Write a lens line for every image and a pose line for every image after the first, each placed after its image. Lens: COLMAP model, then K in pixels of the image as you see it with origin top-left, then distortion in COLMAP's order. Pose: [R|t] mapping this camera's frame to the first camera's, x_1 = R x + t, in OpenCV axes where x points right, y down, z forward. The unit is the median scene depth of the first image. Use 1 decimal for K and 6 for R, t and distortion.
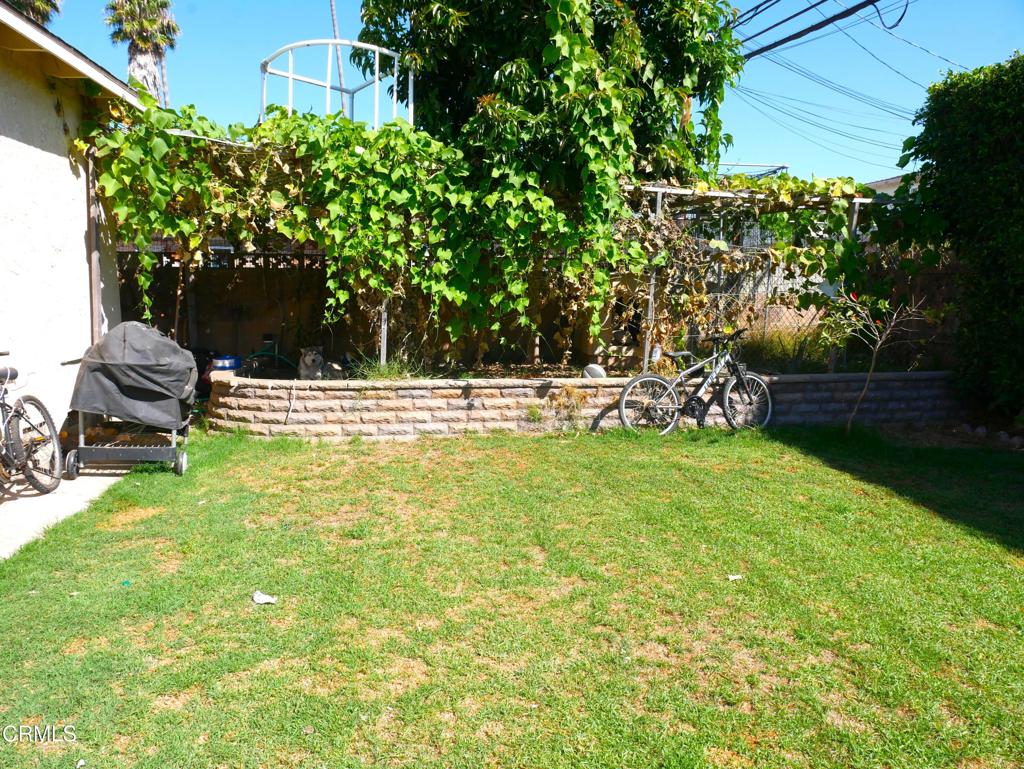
lens RADIAL K [[717.5, 0, 507.4], [0, 717.5, 390.7], [0, 0, 1]] dist [-0.031215, 0.005516]
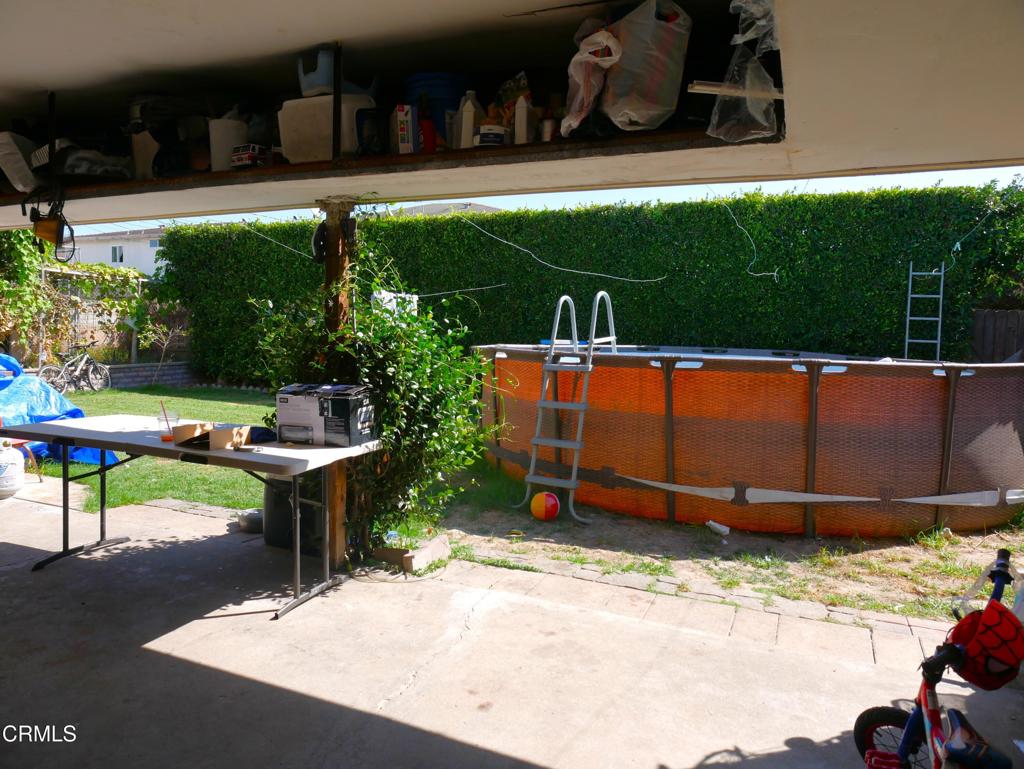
lens RADIAL K [[717.5, 0, 508.2], [0, 717.5, 381.2], [0, 0, 1]] dist [-0.031215, 0.005516]
pose [[0.501632, -0.051066, 0.863573, -0.842281], [0.106063, 0.994355, -0.002810, 0.158649], [-0.858555, 0.093003, 0.504217, -1.019309]]
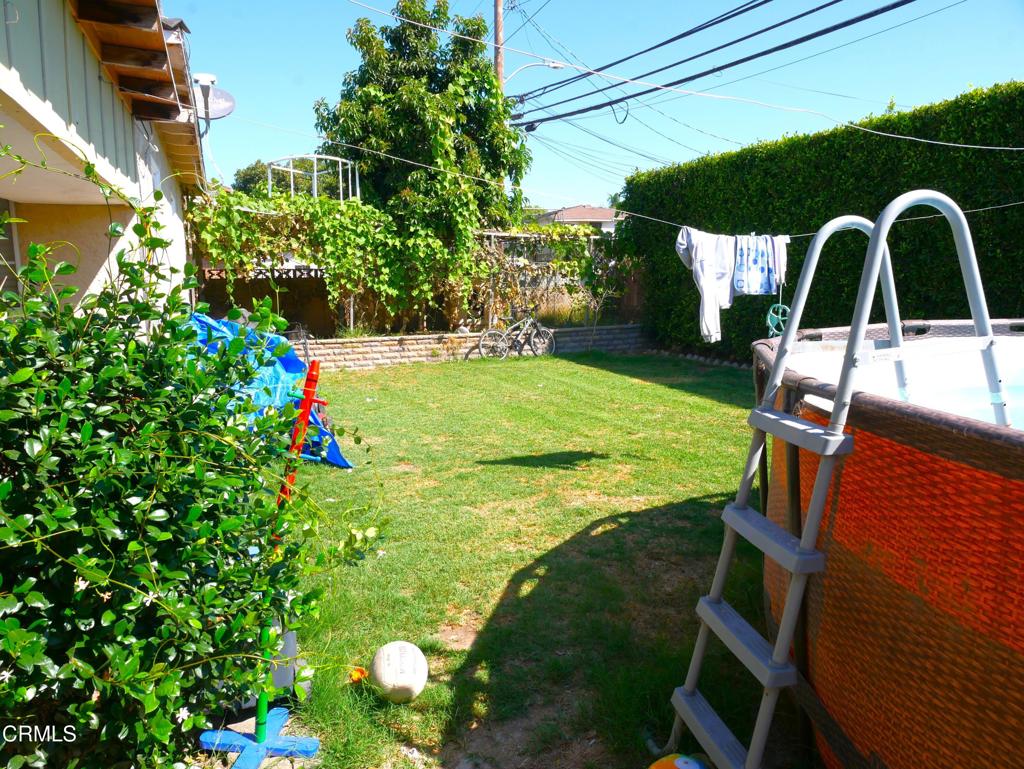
lens RADIAL K [[717.5, 0, 517.4], [0, 717.5, 388.1], [0, 0, 1]] dist [-0.031215, 0.005516]
pose [[0.966716, -0.059798, 0.248768, -0.235337], [0.059645, 0.998186, 0.008160, 0.126376], [-0.248804, 0.006949, 0.968529, -0.917176]]
